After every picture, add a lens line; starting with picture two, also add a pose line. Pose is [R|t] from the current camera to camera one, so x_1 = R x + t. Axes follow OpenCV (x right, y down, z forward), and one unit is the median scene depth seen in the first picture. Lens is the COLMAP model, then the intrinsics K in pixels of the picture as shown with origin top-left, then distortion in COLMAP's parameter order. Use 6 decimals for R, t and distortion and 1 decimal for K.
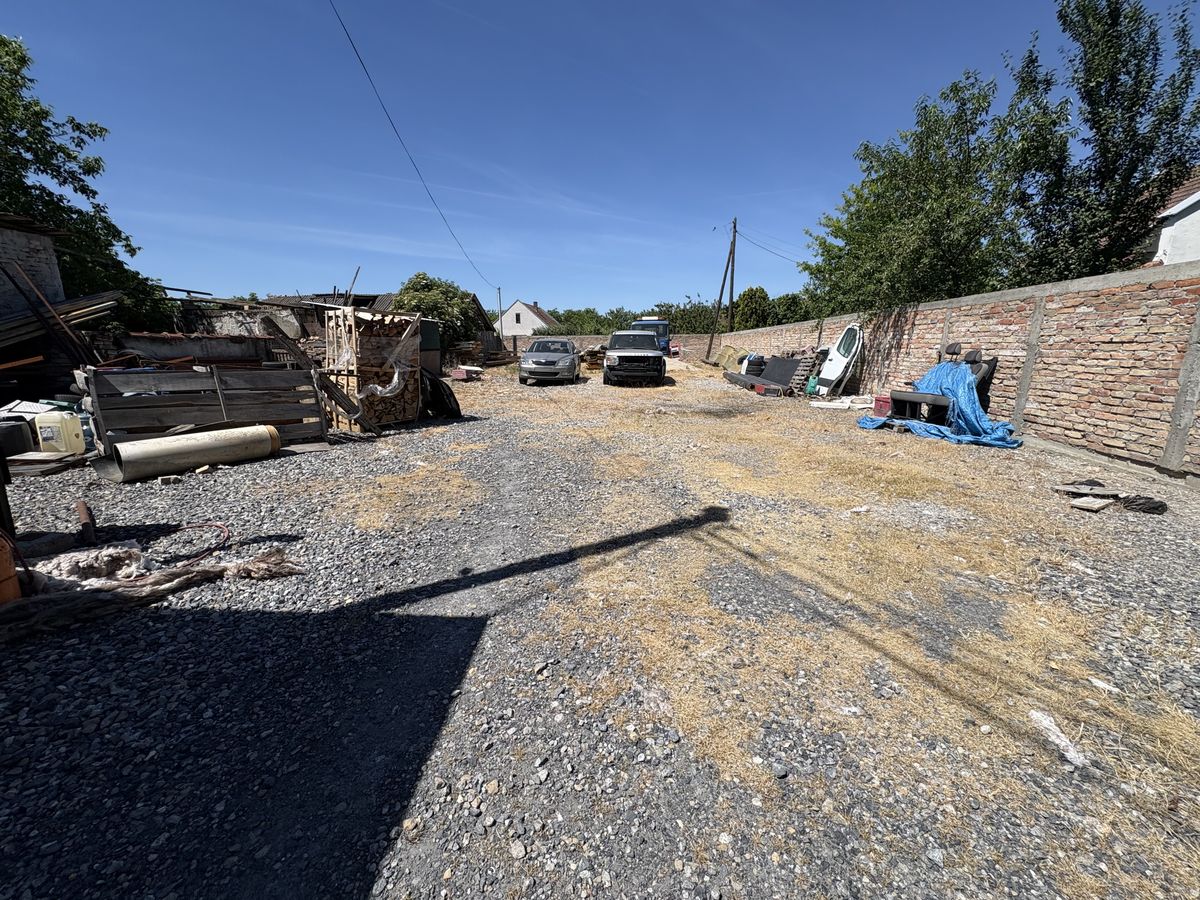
lens RADIAL K [[478.1, 0, 600.0], [0, 478.1, 450.0], [0, 0, 1]] dist [-0.000472, 0.000463]
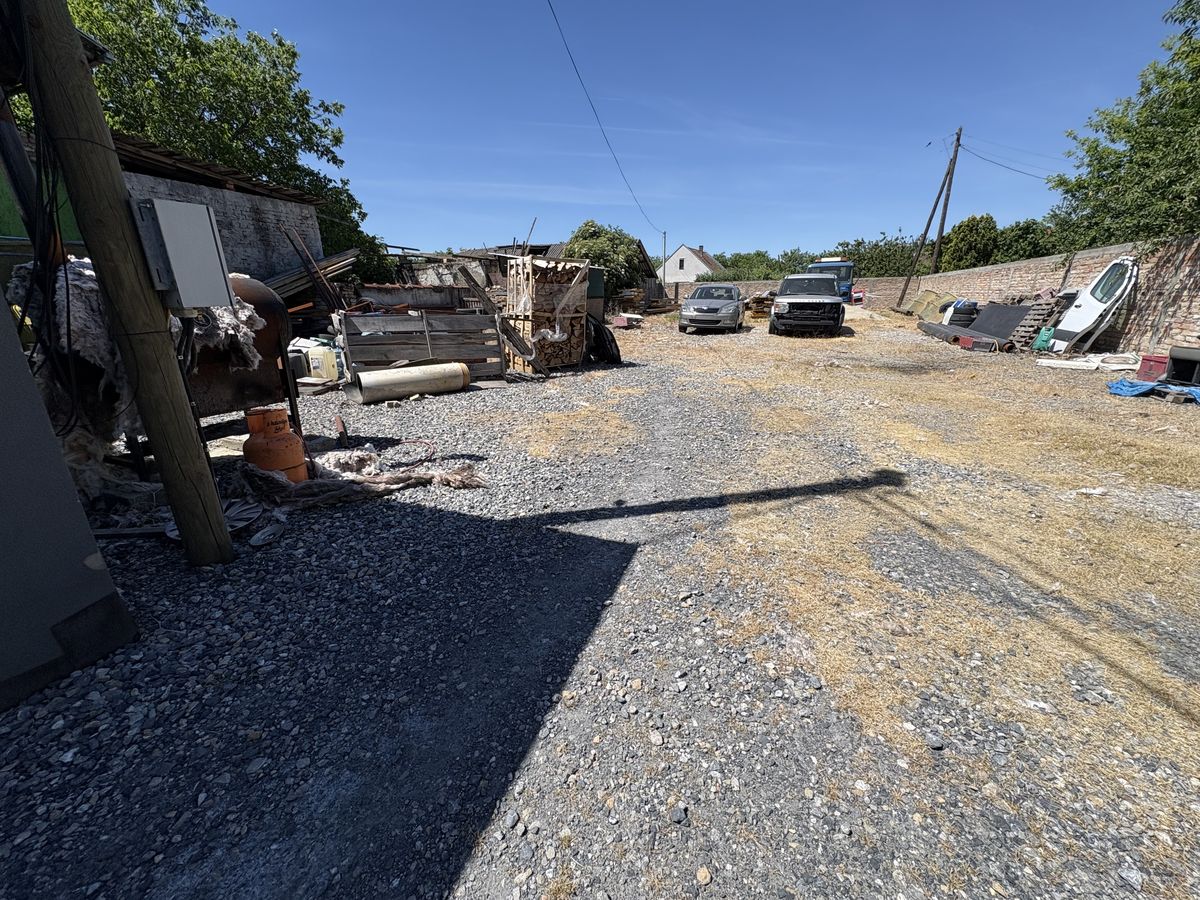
lens RADIAL K [[478.1, 0, 600.0], [0, 478.1, 450.0], [0, 0, 1]] dist [-0.000472, 0.000463]
pose [[0.948549, 0.089495, -0.303719, -0.004749], [-0.058324, 0.992196, 0.110210, 0.013561], [0.311212, -0.086826, 0.946366, -0.015596]]
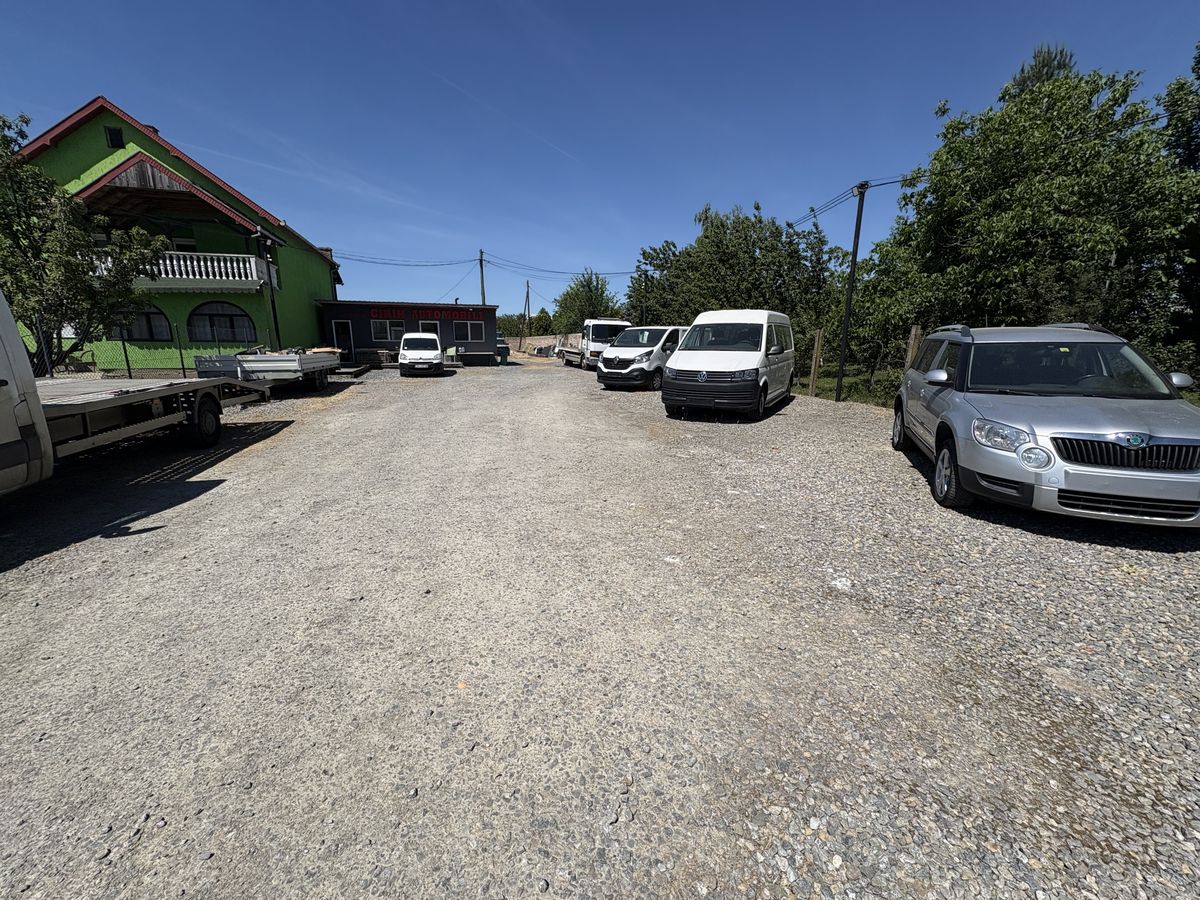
lens RADIAL K [[478.1, 0, 600.0], [0, 478.1, 450.0], [0, 0, 1]] dist [-0.000472, 0.000463]
pose [[0.922621, -0.080542, 0.377204, -1.994689], [0.078617, 0.996694, 0.020524, 1.668975], [-0.377610, 0.010719, 0.925903, -7.639620]]
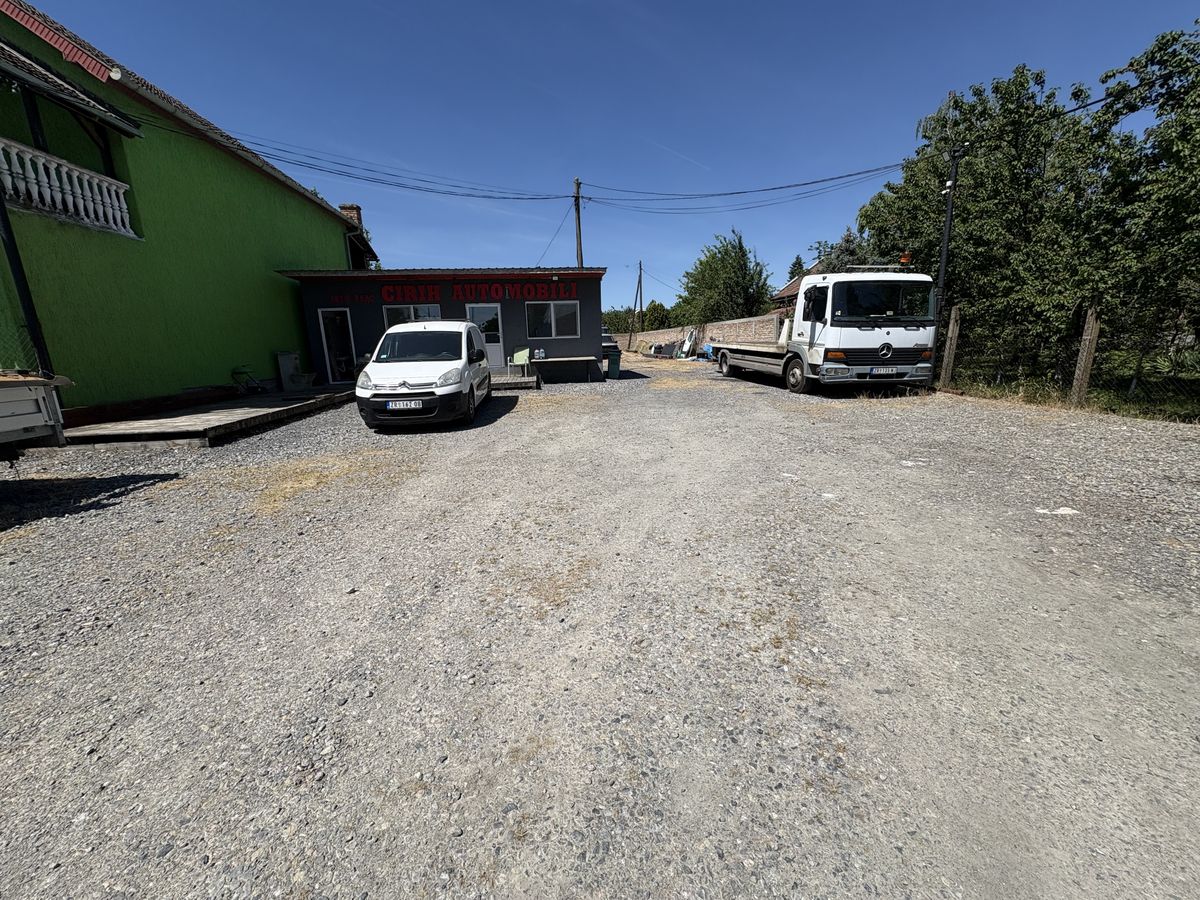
lens RADIAL K [[478.1, 0, 600.0], [0, 478.1, 450.0], [0, 0, 1]] dist [-0.000472, 0.000463]
pose [[0.982199, -0.071469, 0.173716, -1.359649], [0.070951, 0.997437, 0.009201, 0.972945], [-0.173928, 0.003288, 0.984753, -4.331496]]
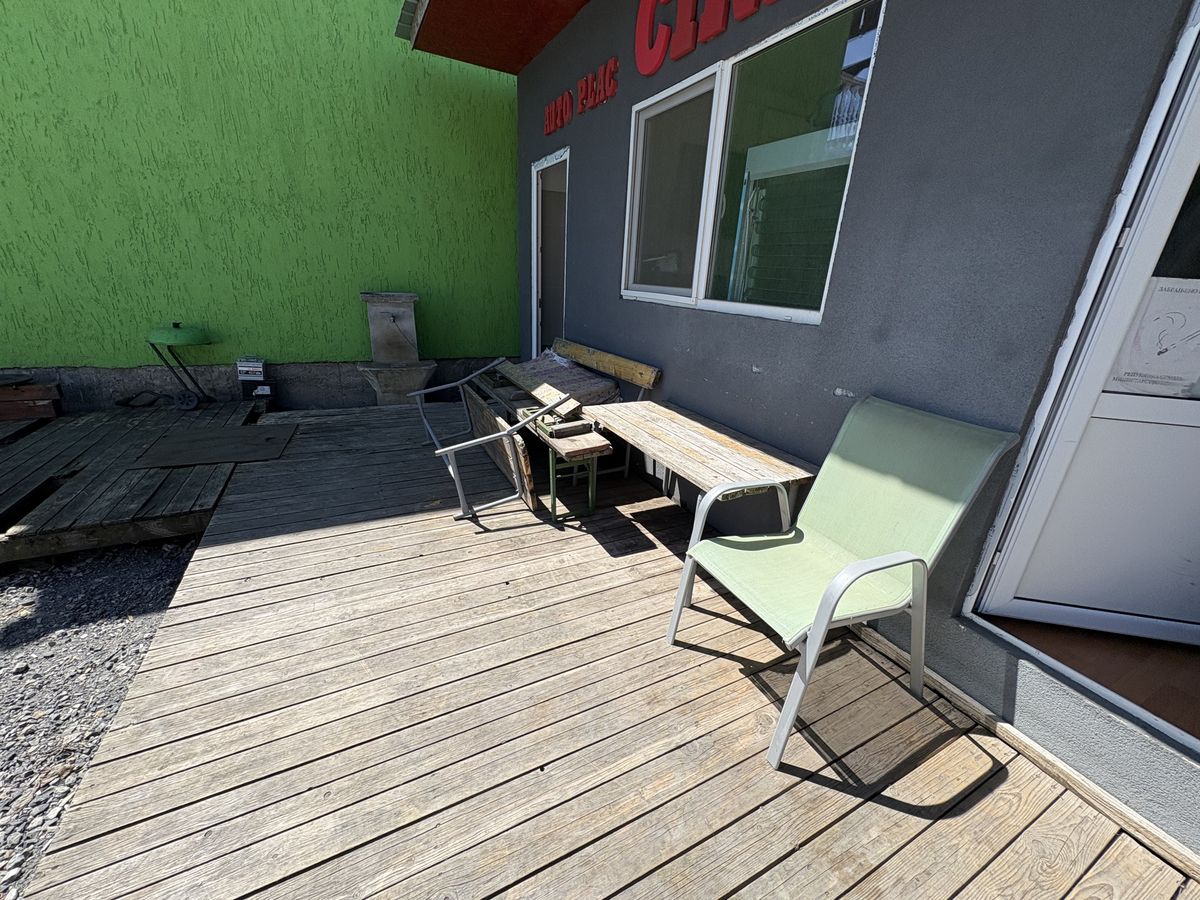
lens RADIAL K [[478.1, 0, 600.0], [0, 478.1, 450.0], [0, 0, 1]] dist [-0.000472, 0.000463]
pose [[0.499501, 0.325034, -0.803027, -1.529772], [-0.228705, 0.943538, 0.239648, 0.123767], [0.835579, 0.063952, 0.545635, -0.861775]]
